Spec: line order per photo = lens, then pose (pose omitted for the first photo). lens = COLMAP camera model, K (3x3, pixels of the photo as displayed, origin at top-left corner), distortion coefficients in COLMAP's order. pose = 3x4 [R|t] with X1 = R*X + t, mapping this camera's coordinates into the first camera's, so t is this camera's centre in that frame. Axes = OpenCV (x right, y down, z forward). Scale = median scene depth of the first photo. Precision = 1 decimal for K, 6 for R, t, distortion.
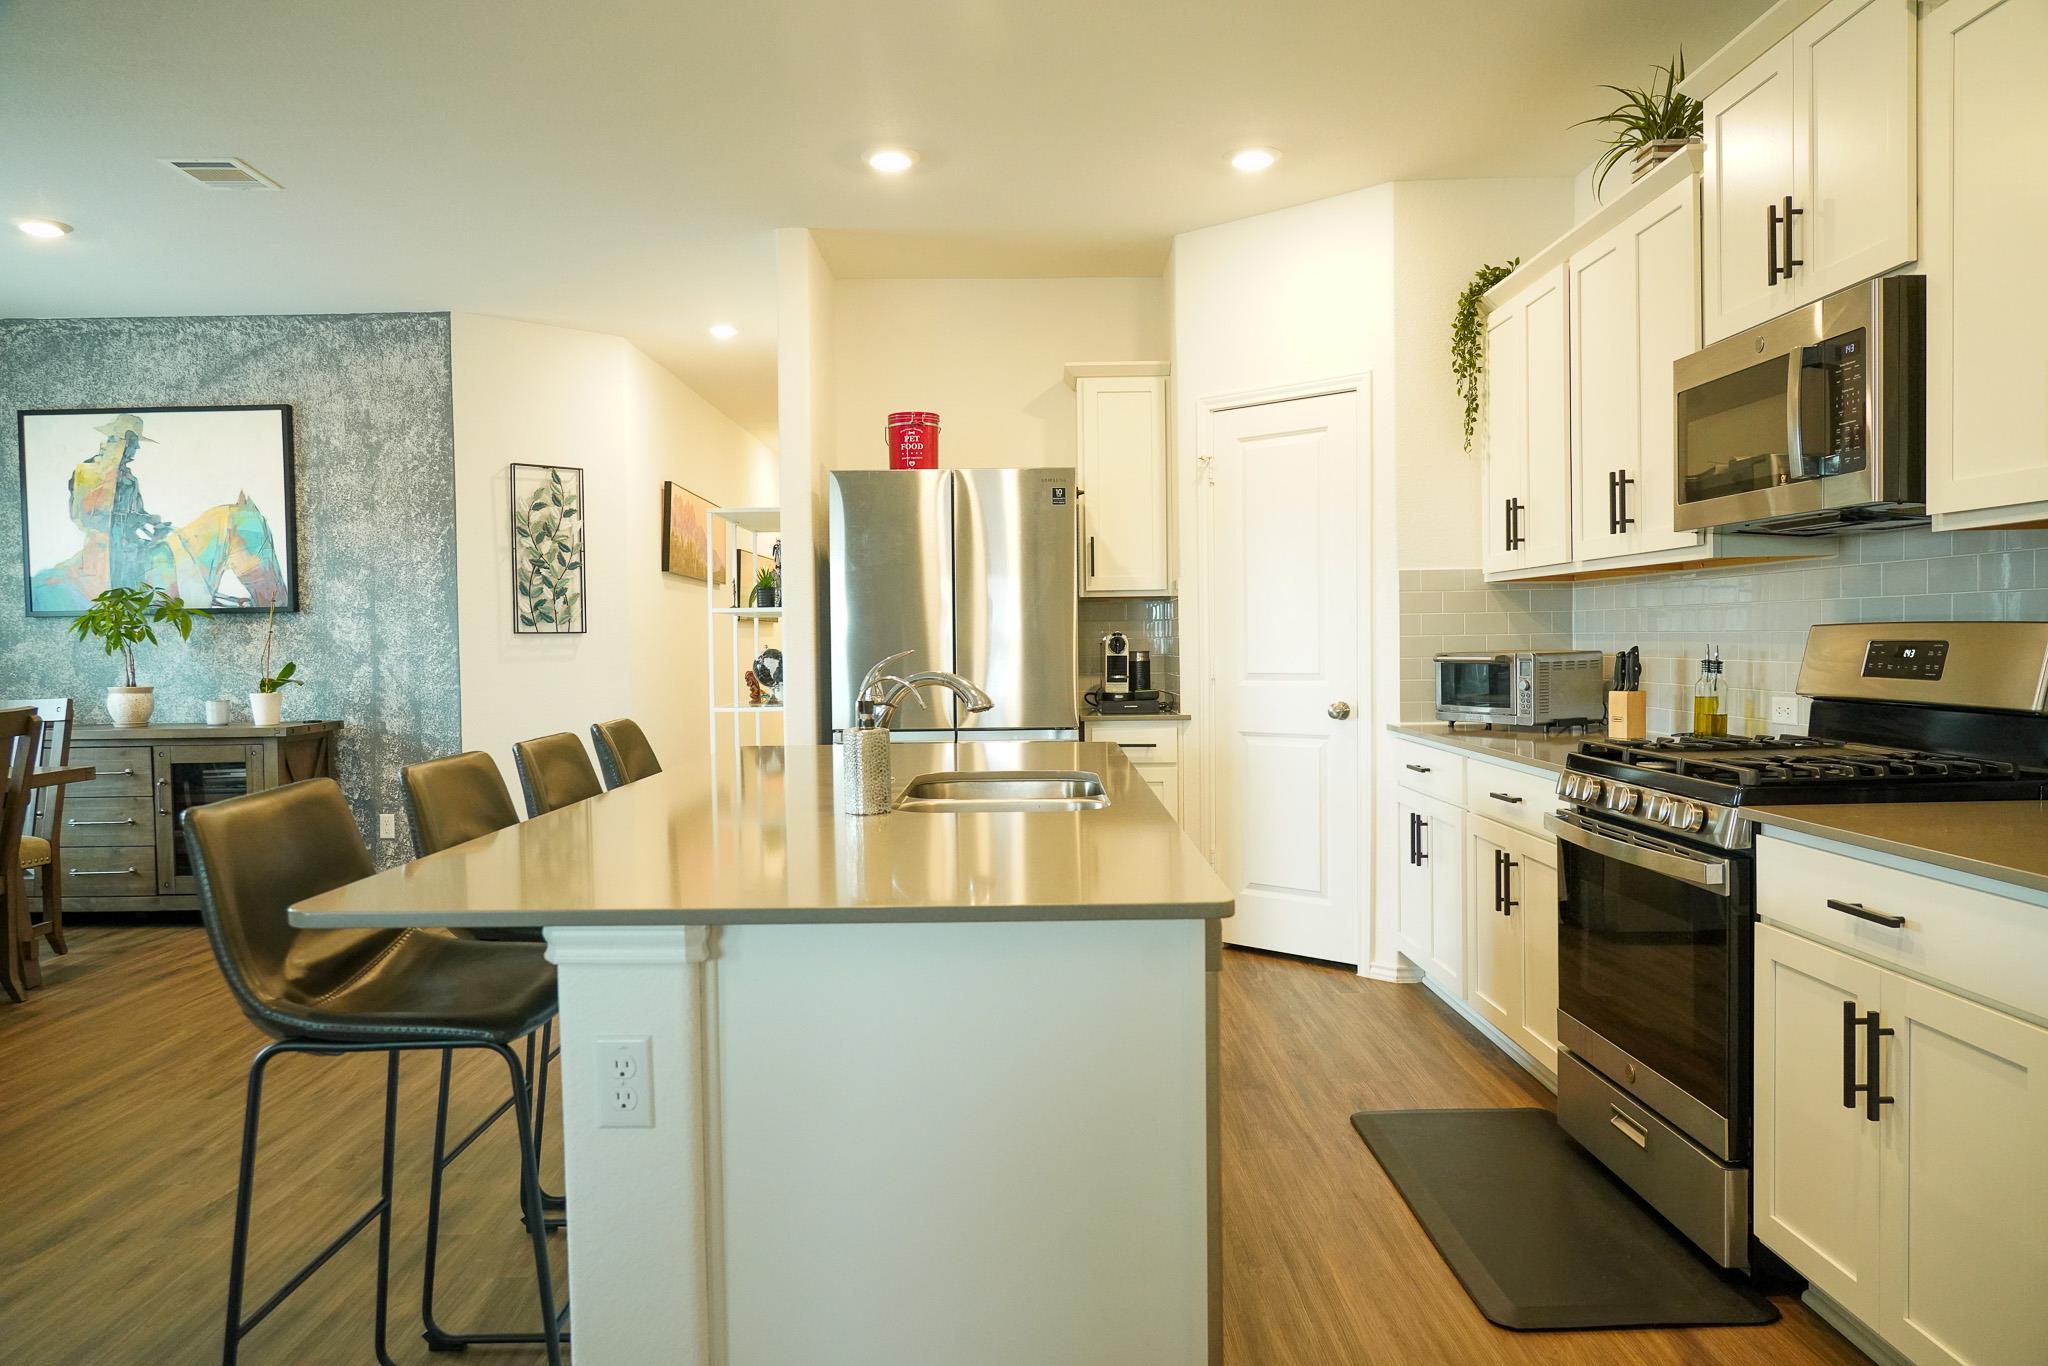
lens RADIAL K [[1376.0, 0, 1017.2], [0, 1376.0, 686.3], [0, 0, 1]] dist [-0.036400, 0.022021]
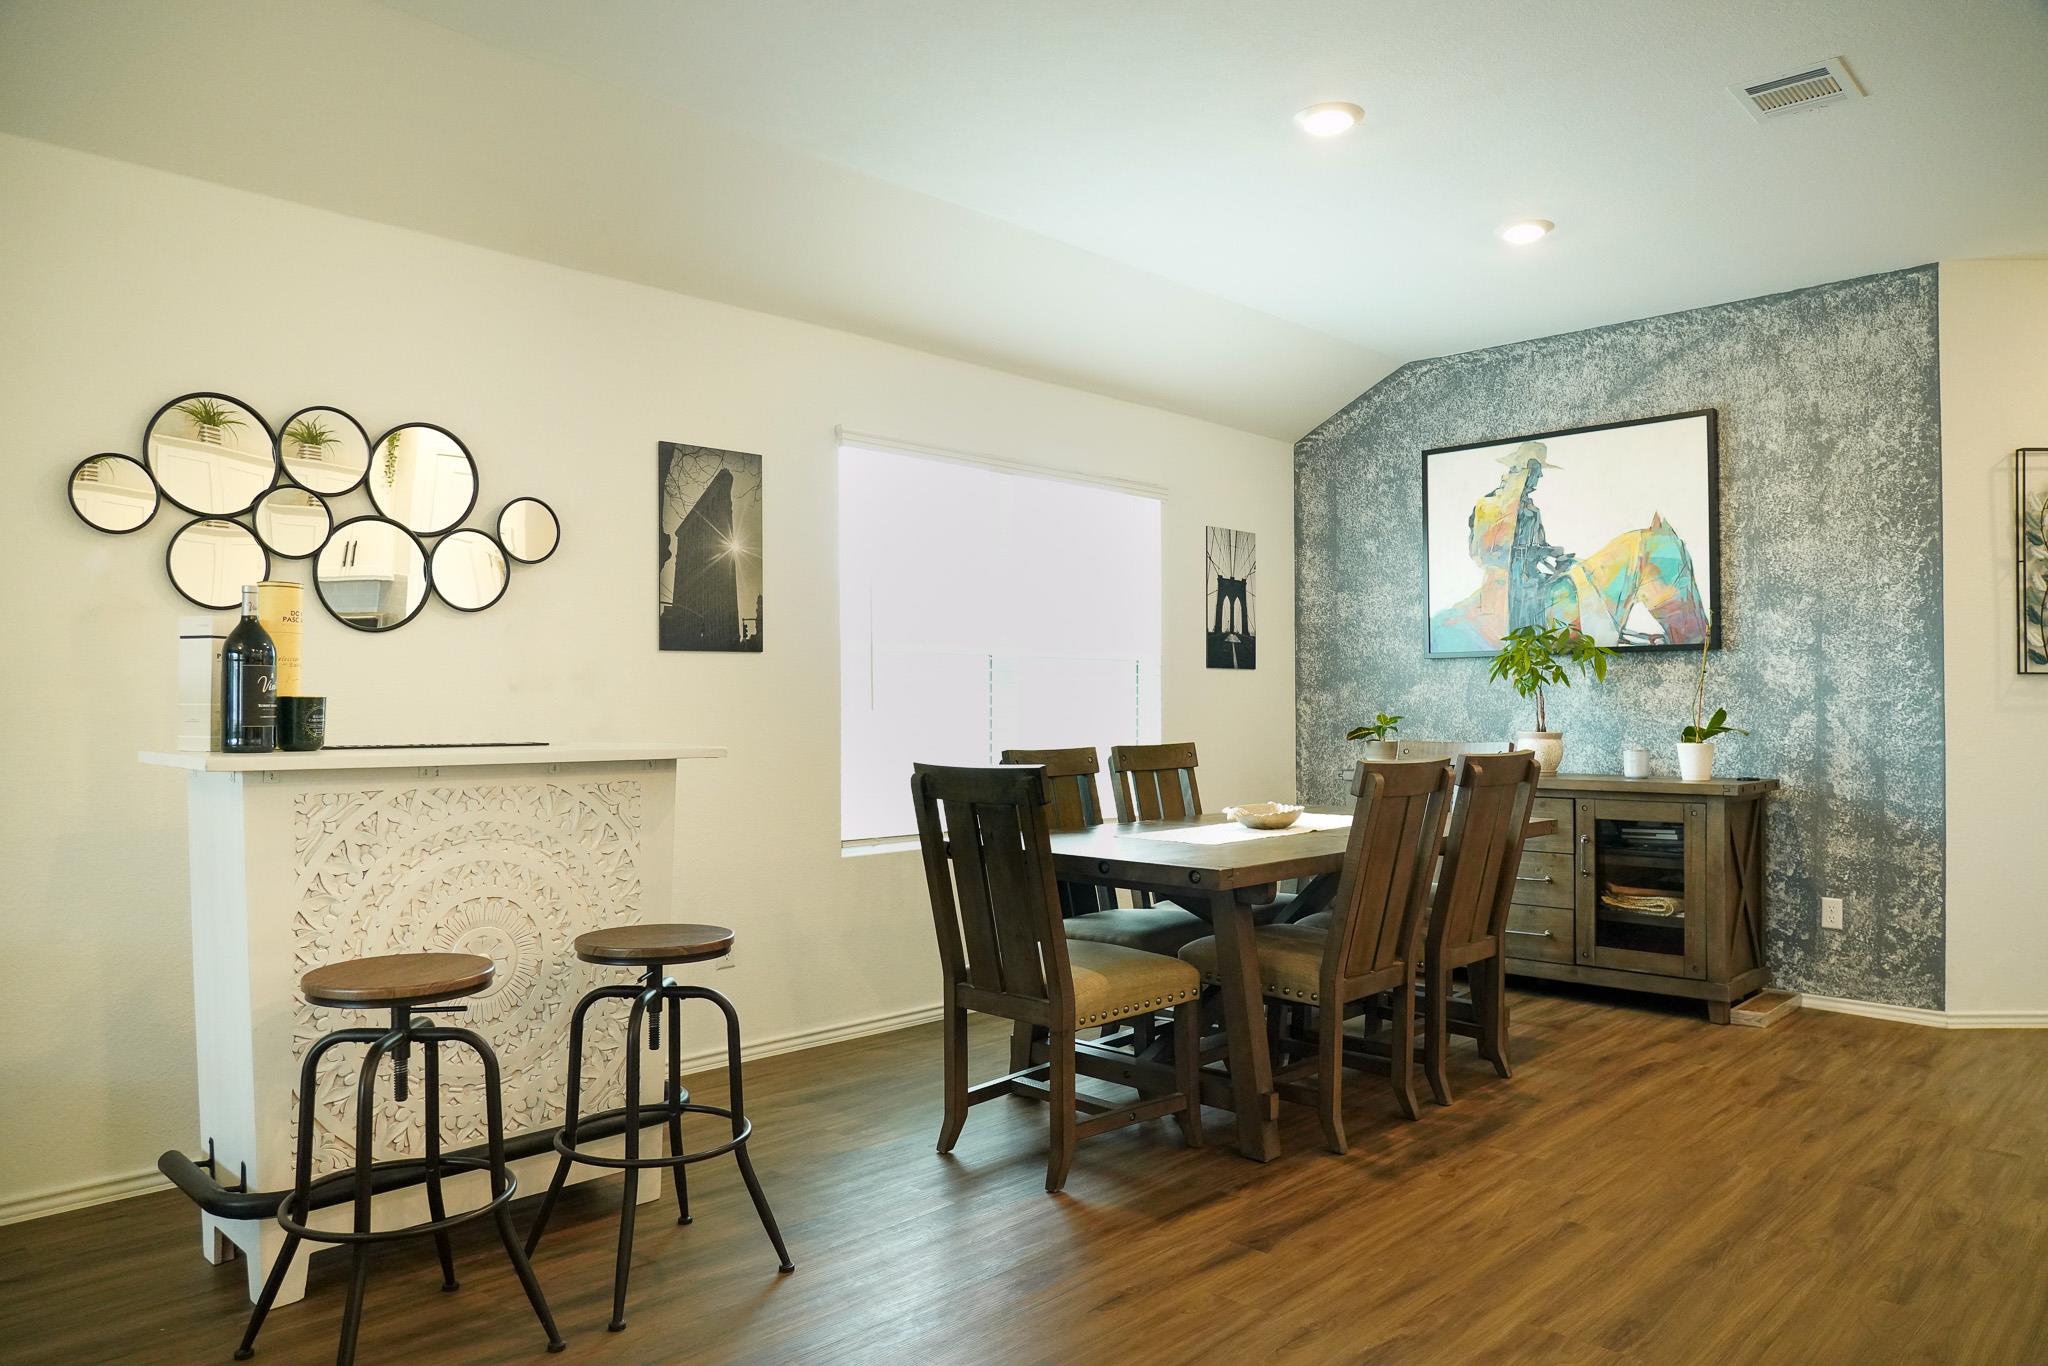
lens RADIAL K [[1371.1, 0, 1015.8], [0, 1371.1, 689.6], [0, 0, 1]] dist [-0.033646, 0.021455]
pose [[0.711904, 0.002879, -0.702271, -0.244804], [-0.031189, 0.999135, -0.027520, 0.007831], [0.701584, 0.041495, 0.711378, 0.087615]]
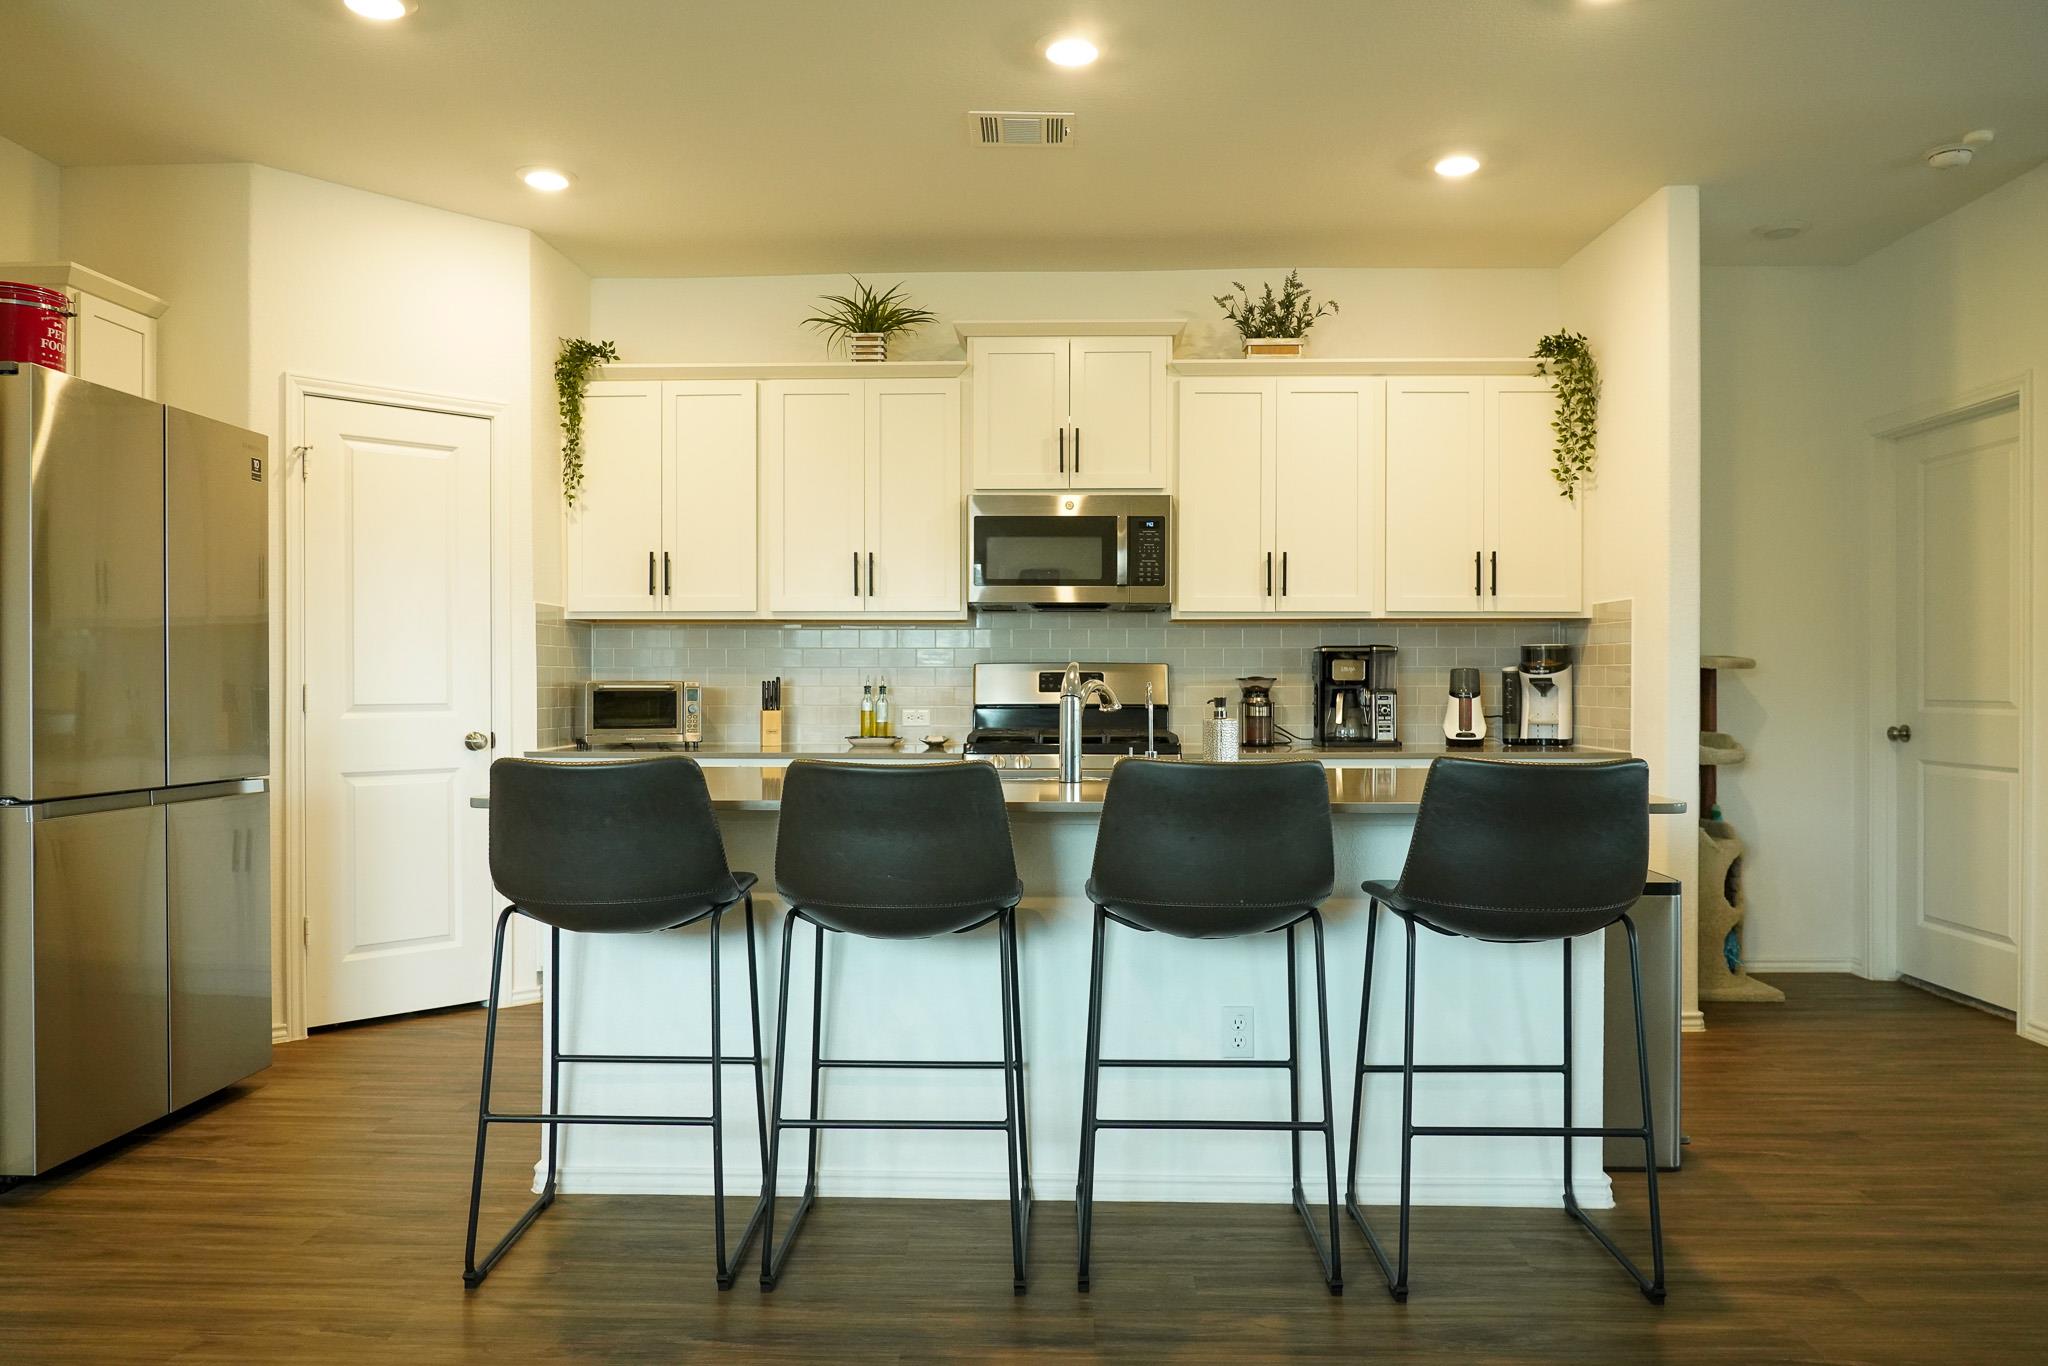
lens RADIAL K [[1406.3, 0, 1021.2], [0, 1406.3, 690.8], [0, 0, 1]] dist [-0.033384, 0.007992]
pose [[0.029545, 0.009619, 0.999517, -0.571949], [0.034301, 0.999355, -0.010631, 0.004562], [-0.998975, 0.034599, 0.029196, 0.446848]]
